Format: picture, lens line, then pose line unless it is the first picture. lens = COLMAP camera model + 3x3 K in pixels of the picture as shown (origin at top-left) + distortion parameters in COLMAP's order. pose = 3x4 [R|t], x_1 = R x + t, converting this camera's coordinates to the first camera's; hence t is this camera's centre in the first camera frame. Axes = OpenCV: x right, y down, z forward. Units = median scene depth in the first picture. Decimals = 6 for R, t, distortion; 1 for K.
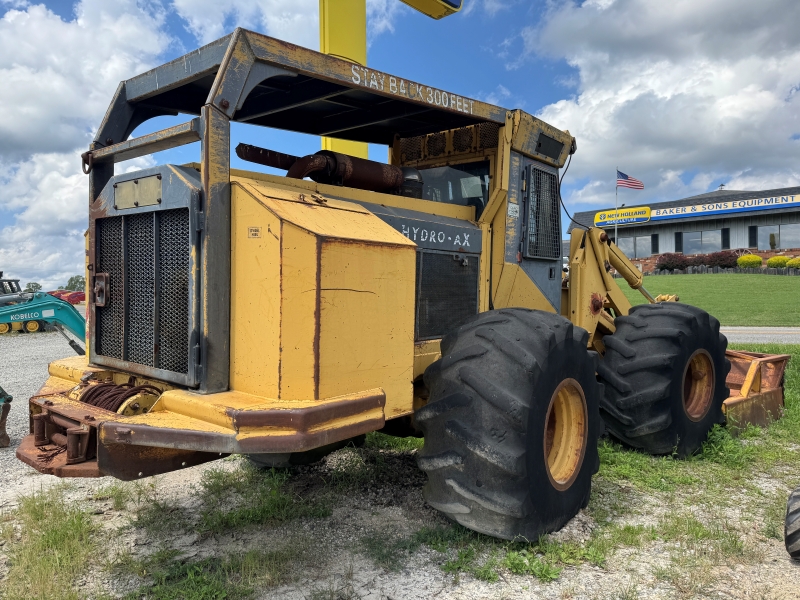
lens RADIAL K [[566.6, 0, 387.2], [0, 566.6, 313.4], [0, 0, 1]] dist [-0.002270, -0.002948]
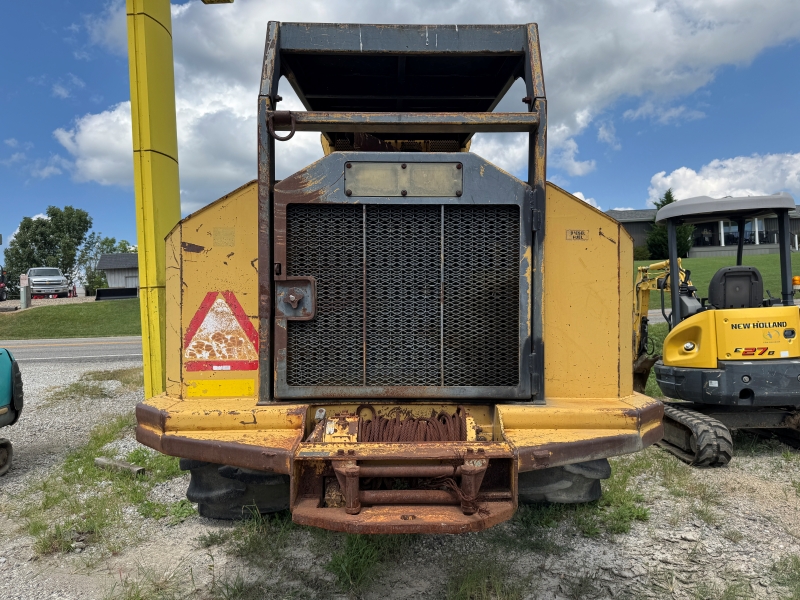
lens RADIAL K [[578.7, 0, 374.4], [0, 578.7, 299.4], [0, 0, 1]] dist [-0.006932, -0.004912]
pose [[0.770917, -0.027809, 0.636328, -0.966702], [0.053061, 0.998378, -0.020652, -0.021505], [-0.634721, 0.049685, 0.771142, 0.362744]]
